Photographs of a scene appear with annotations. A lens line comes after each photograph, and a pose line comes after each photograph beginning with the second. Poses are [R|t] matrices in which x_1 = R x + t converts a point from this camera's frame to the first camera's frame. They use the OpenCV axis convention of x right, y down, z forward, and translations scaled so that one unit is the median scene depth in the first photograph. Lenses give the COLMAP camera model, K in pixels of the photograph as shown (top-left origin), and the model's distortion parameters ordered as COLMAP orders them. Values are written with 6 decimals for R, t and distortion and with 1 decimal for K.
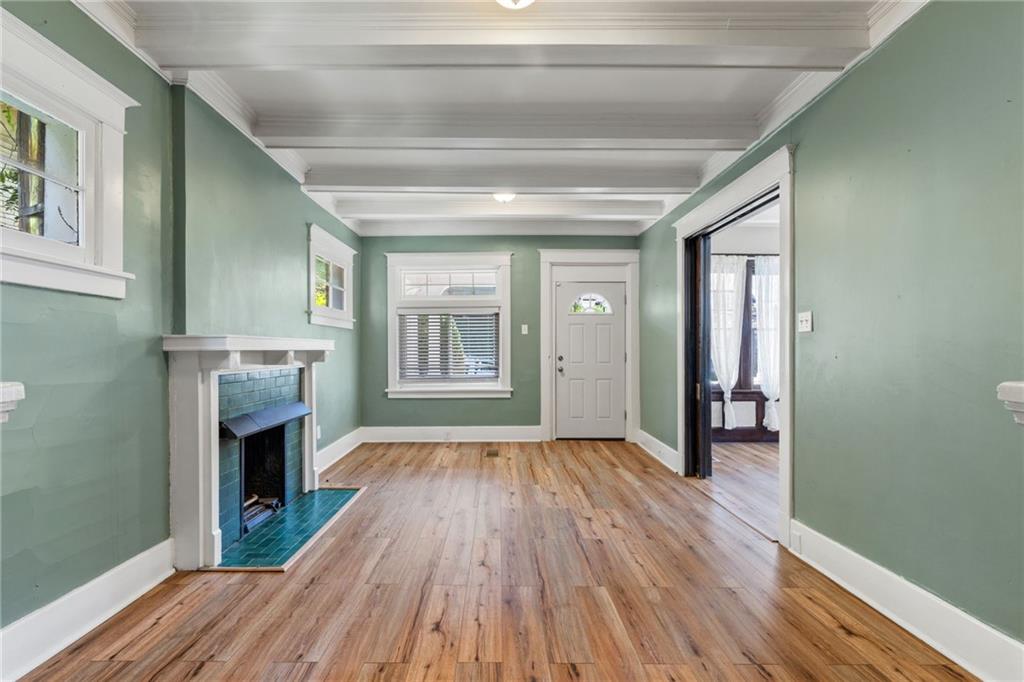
lens RADIAL K [[461.4, 0, 486.7], [0, 461.4, 340.2], [0, 0, 1]] dist [-0.000036, 0.003469]
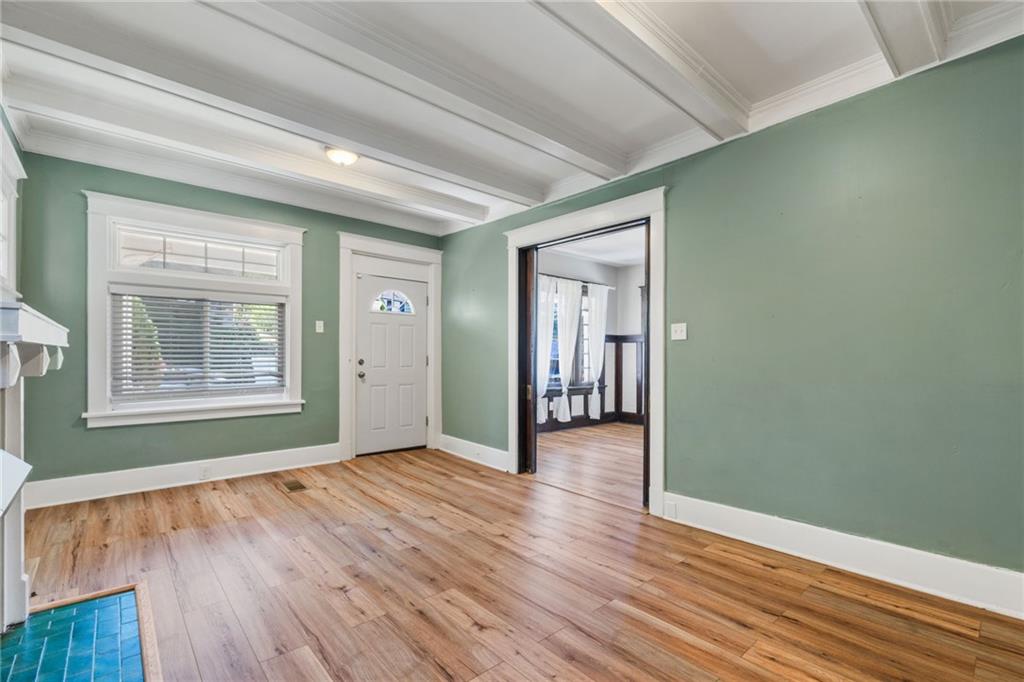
lens RADIAL K [[461.4, 0, 515.9], [0, 461.4, 345.5], [0, 0, 1]] dist [-0.000036, 0.003469]
pose [[0.739571, 0.021548, 0.672734, -0.219463], [-0.023115, 0.999711, -0.006611, 0.007671], [-0.672682, -0.010661, 0.739855, 0.173585]]
